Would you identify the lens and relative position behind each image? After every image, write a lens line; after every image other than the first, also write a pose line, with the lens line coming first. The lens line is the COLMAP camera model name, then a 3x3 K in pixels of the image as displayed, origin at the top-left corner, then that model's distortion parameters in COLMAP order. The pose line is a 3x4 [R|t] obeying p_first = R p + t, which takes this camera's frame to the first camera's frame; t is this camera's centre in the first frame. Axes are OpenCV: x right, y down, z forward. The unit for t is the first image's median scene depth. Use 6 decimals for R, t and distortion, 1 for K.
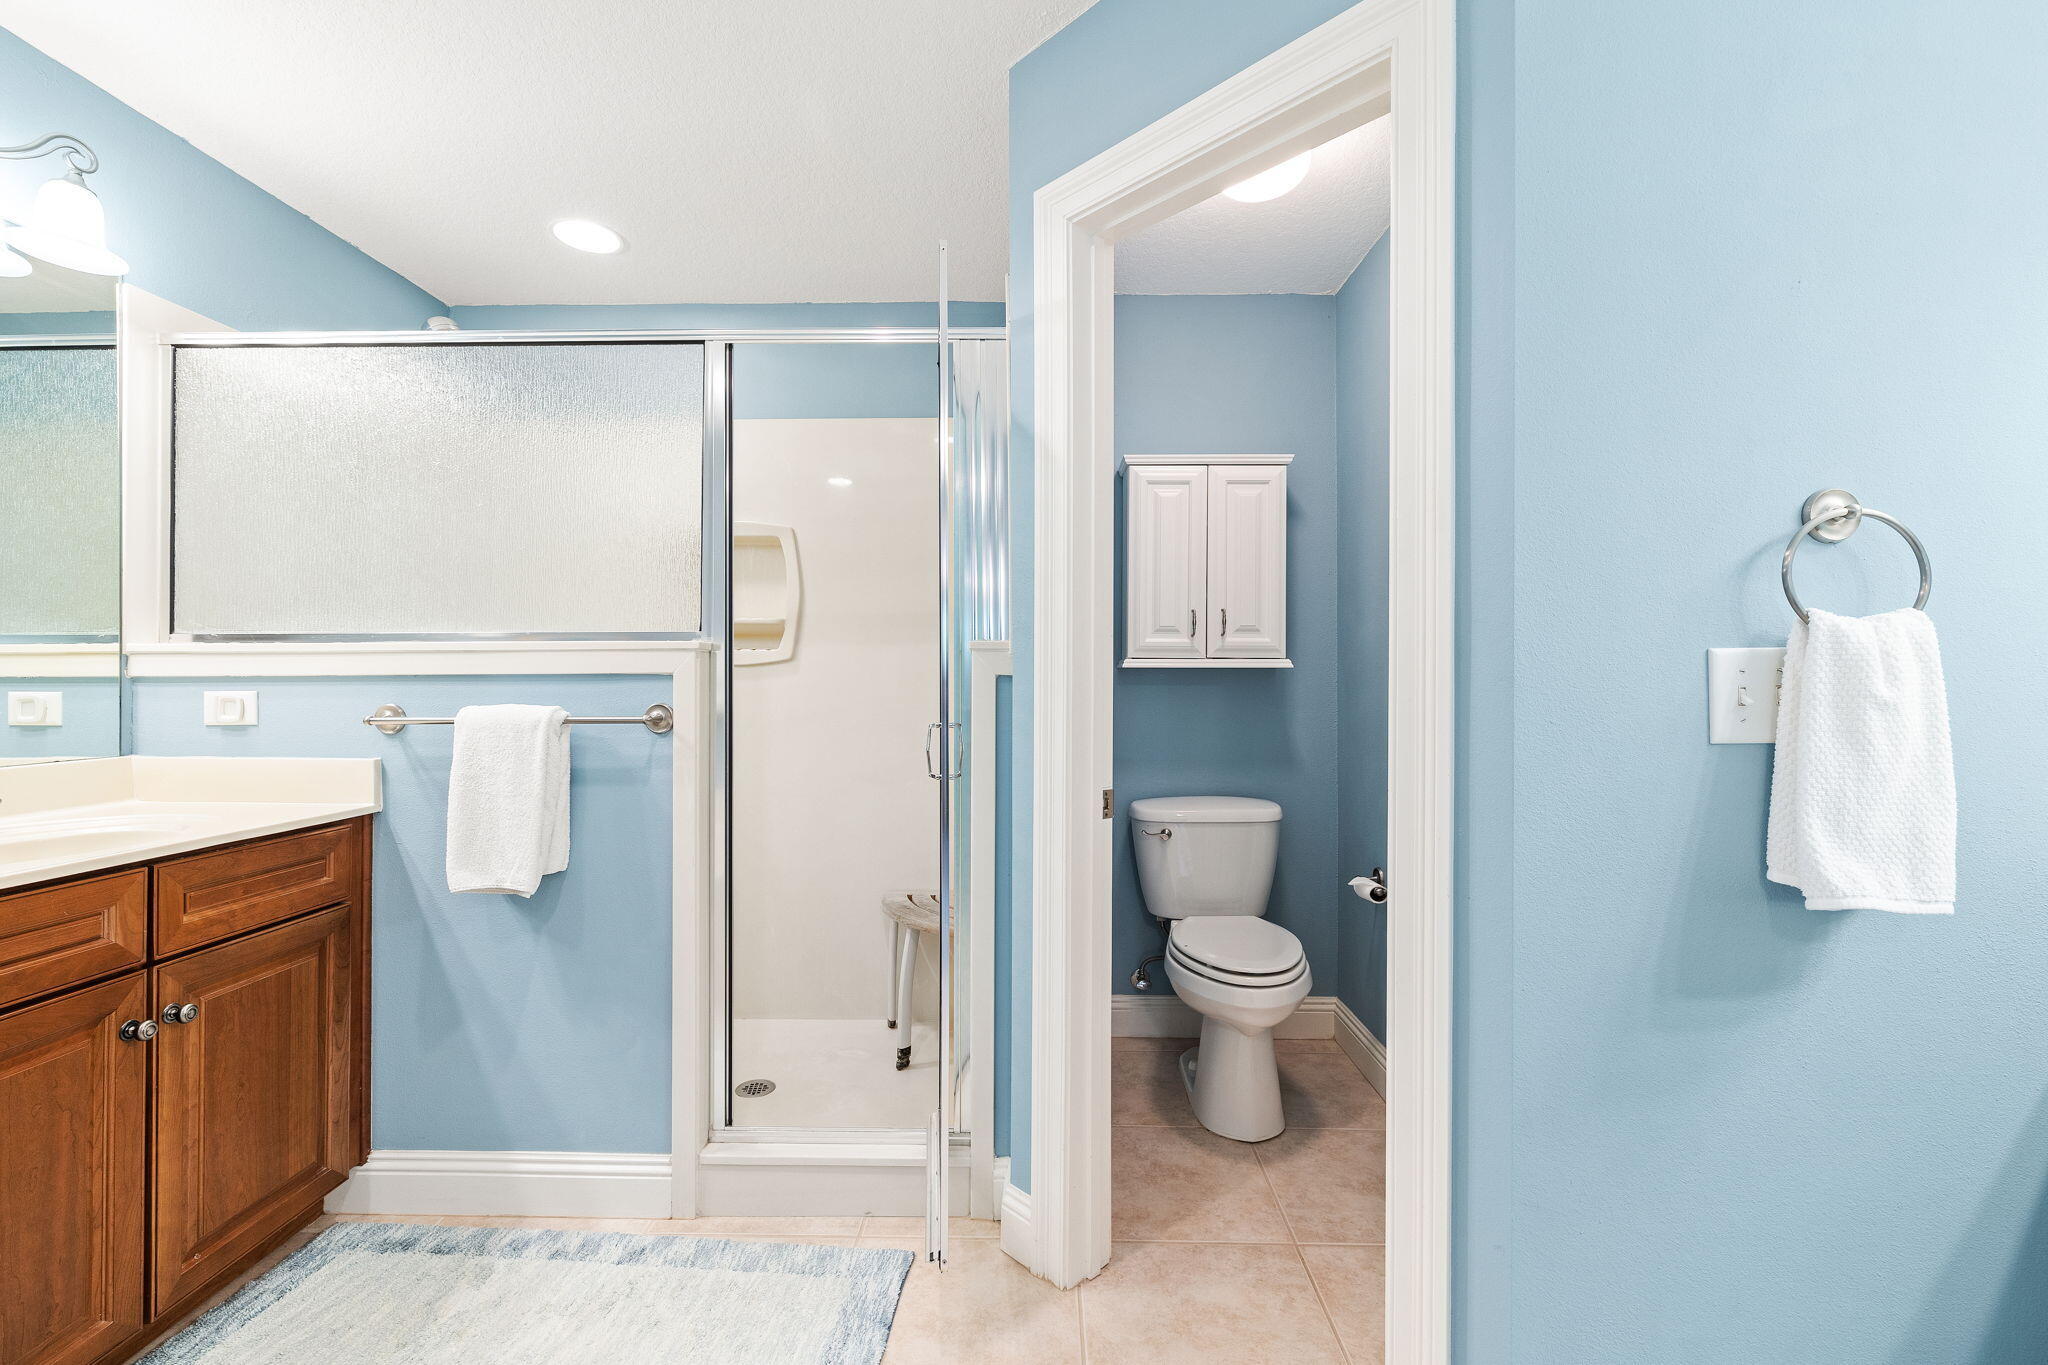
lens RADIAL K [[870.6, 0, 1030.2], [0, 870.6, 670.3], [0, 0, 1]] dist [0.007189, -0.002457]
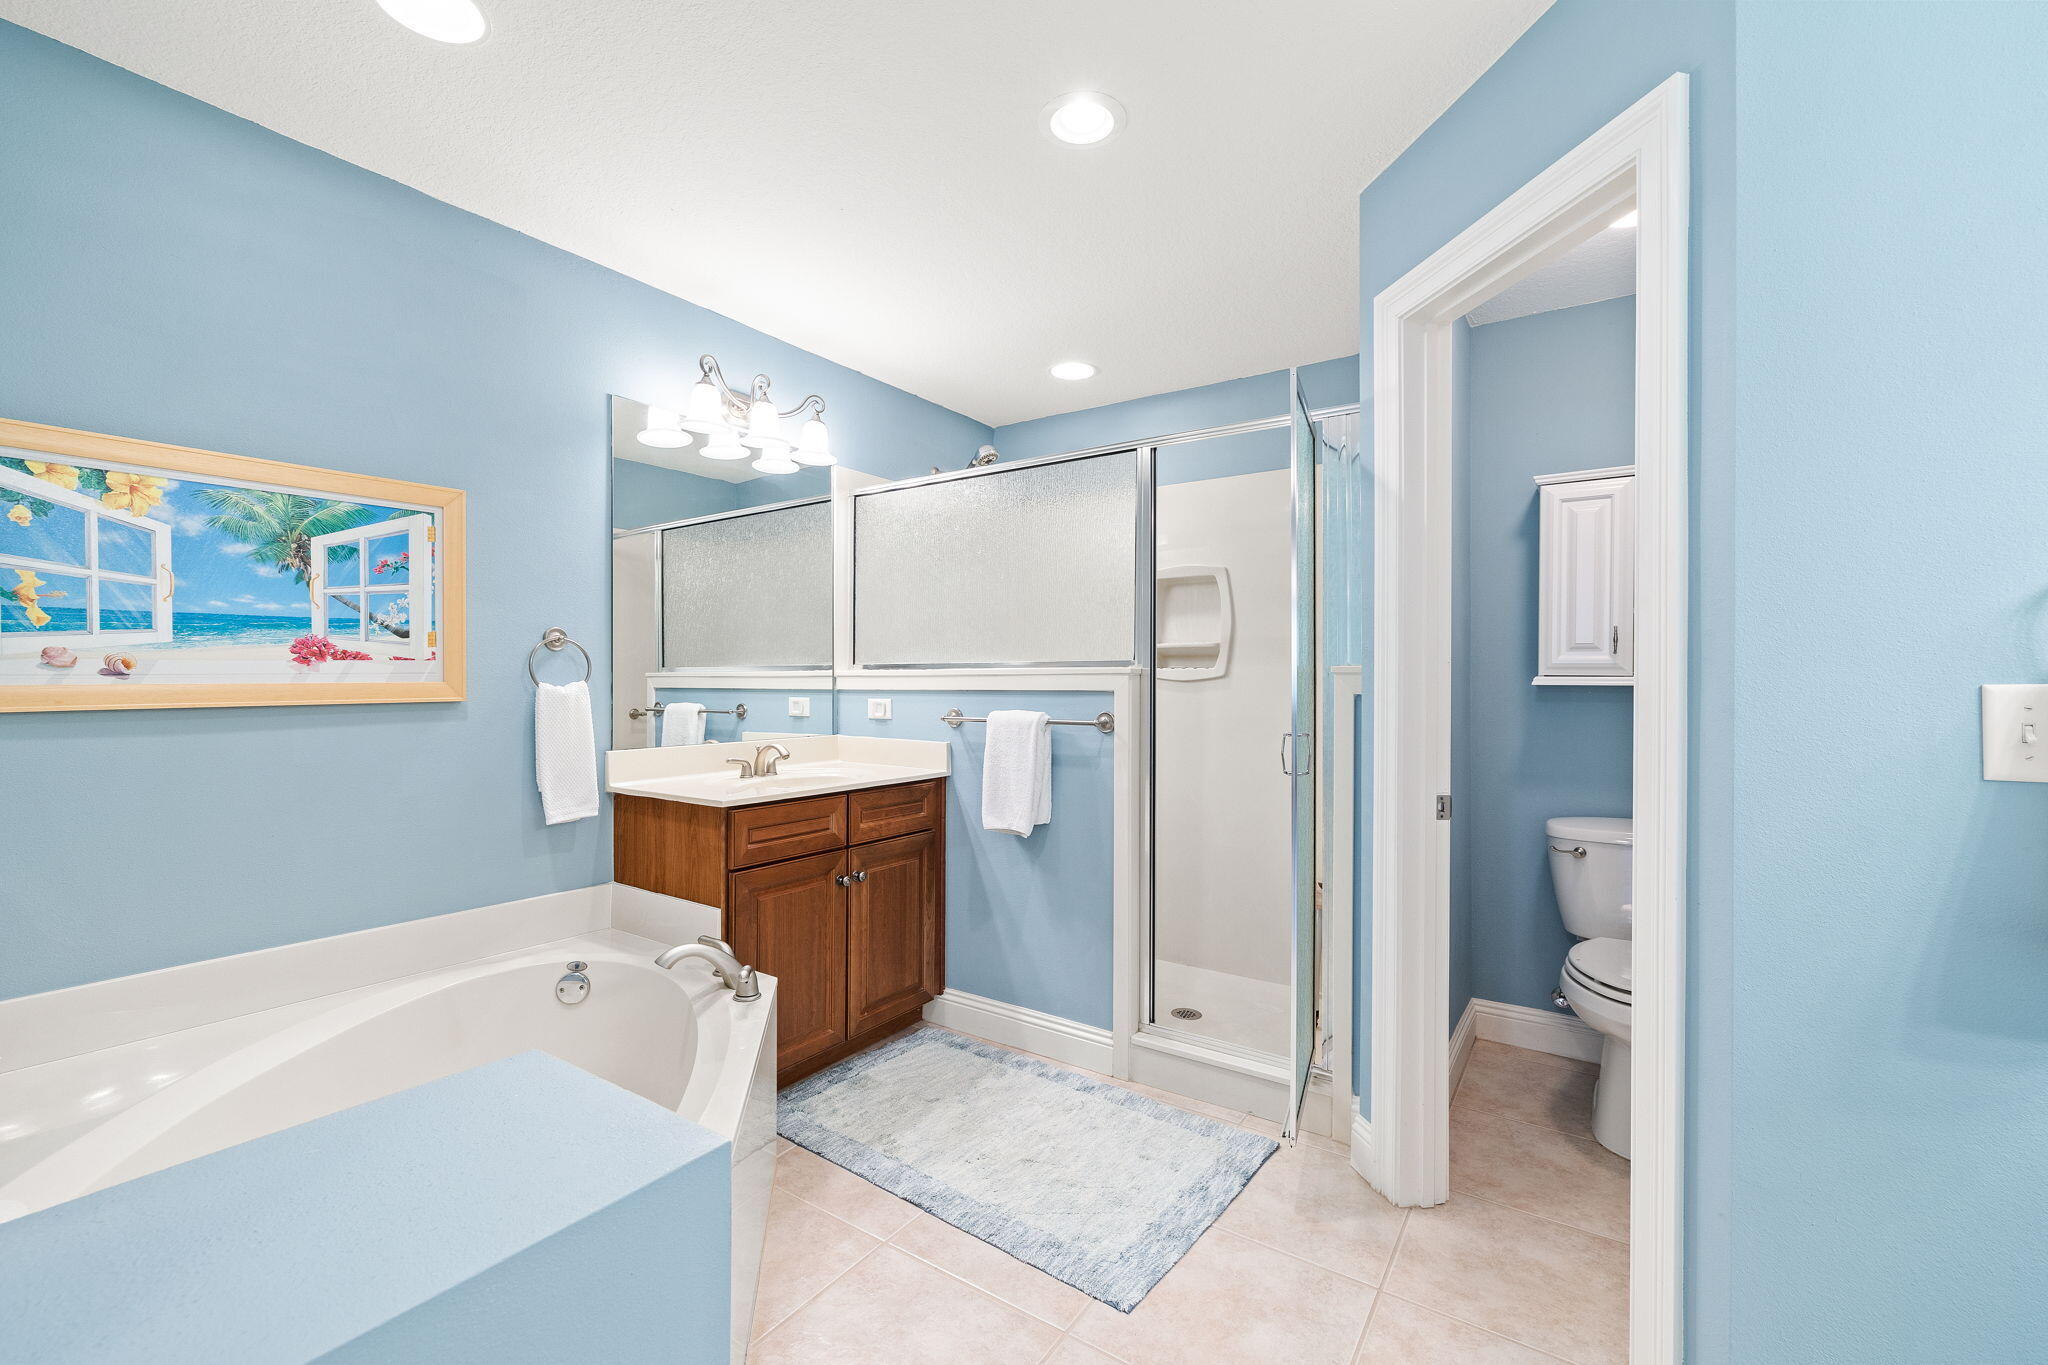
lens RADIAL K [[870.6, 0, 1019.1], [0, 870.6, 684.8], [0, 0, 1]] dist [0.007189, -0.002457]
pose [[0.835499, 0.005999, -0.549459, 0.235830], [-0.000236, 0.999944, 0.010559, -0.020471], [0.549491, -0.008693, 0.835454, -0.258954]]
